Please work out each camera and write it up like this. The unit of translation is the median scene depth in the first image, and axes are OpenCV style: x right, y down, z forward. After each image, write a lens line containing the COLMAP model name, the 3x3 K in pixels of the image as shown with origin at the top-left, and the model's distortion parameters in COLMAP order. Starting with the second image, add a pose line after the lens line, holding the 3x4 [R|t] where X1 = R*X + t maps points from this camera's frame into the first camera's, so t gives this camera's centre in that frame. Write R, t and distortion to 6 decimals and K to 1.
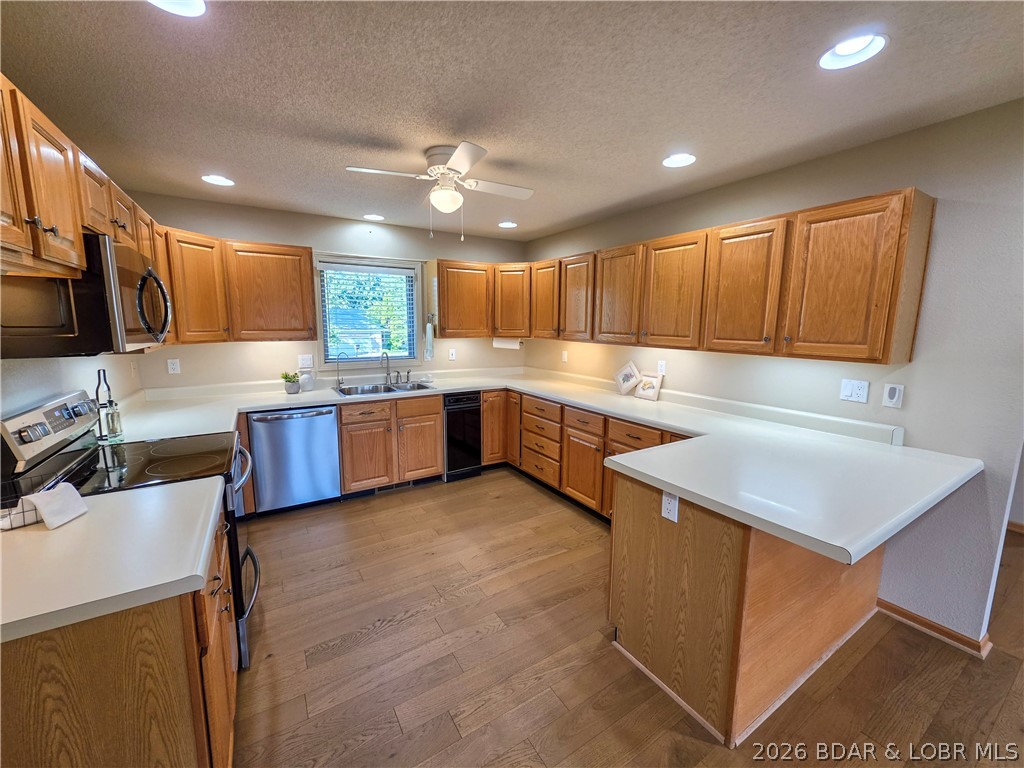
lens RADIAL K [[411.4, 0, 513.2], [0, 411.4, 379.9], [0, 0, 1]] dist [-0.000834, 0.000253]
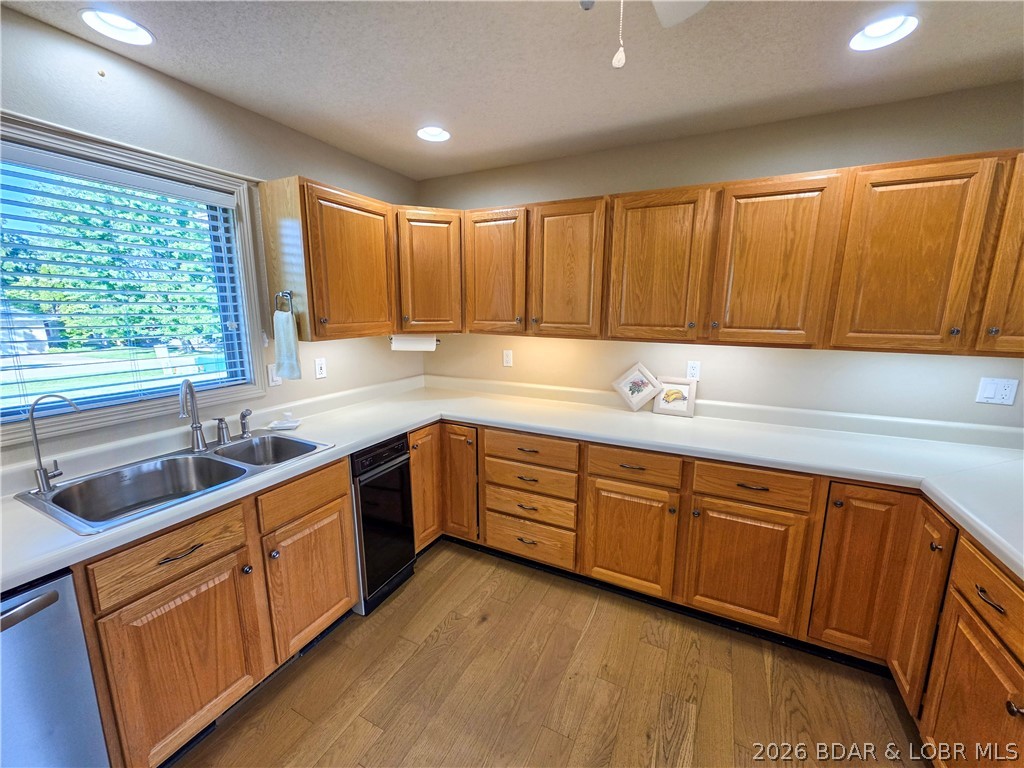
lens RADIAL K [[408.2, 0, 516.1], [0, 408.2, 383.0], [0, 0, 1]] dist [-0.000005, 0.000174]
pose [[0.851201, -0.097828, 0.515642, -0.254724], [0.073897, 0.995027, 0.066790, -0.071631], [-0.519611, -0.018747, 0.854197, 0.491536]]
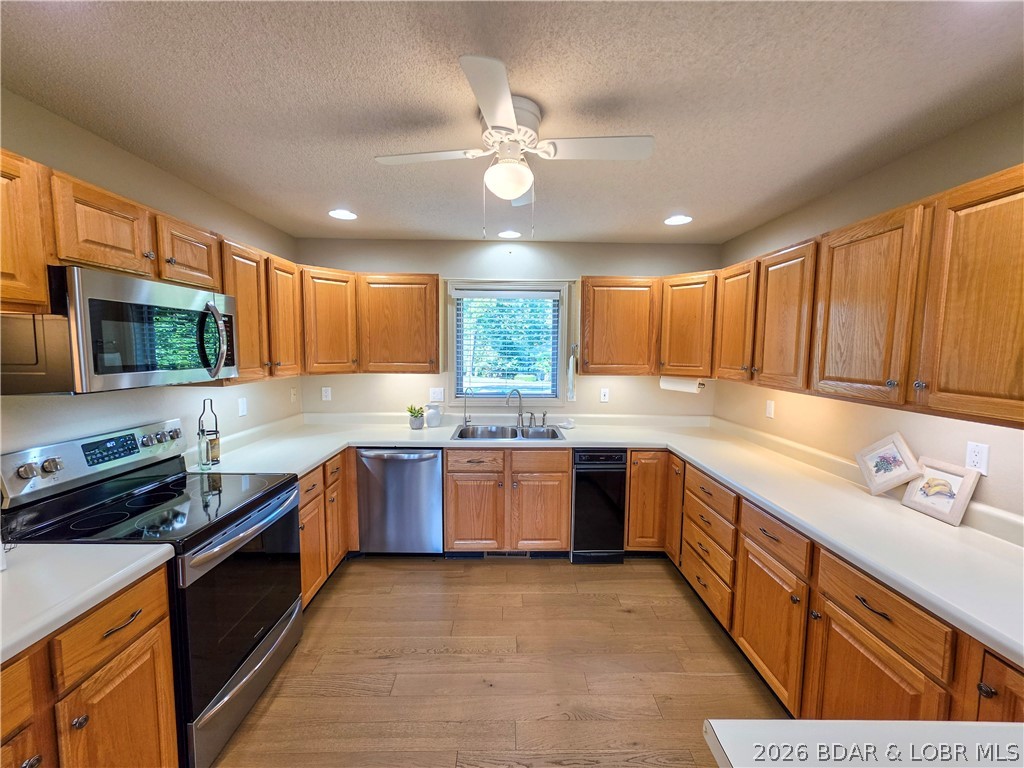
lens RADIAL K [[411.6, 0, 512.2], [0, 411.6, 381.8], [0, 0, 1]] dist [-0.000435, 0.000114]
pose [[0.854903, 0.044493, -0.516877, 0.130467], [-0.076423, 0.996247, -0.040645, -0.050531], [0.513129, 0.074249, 0.855094, 0.282604]]
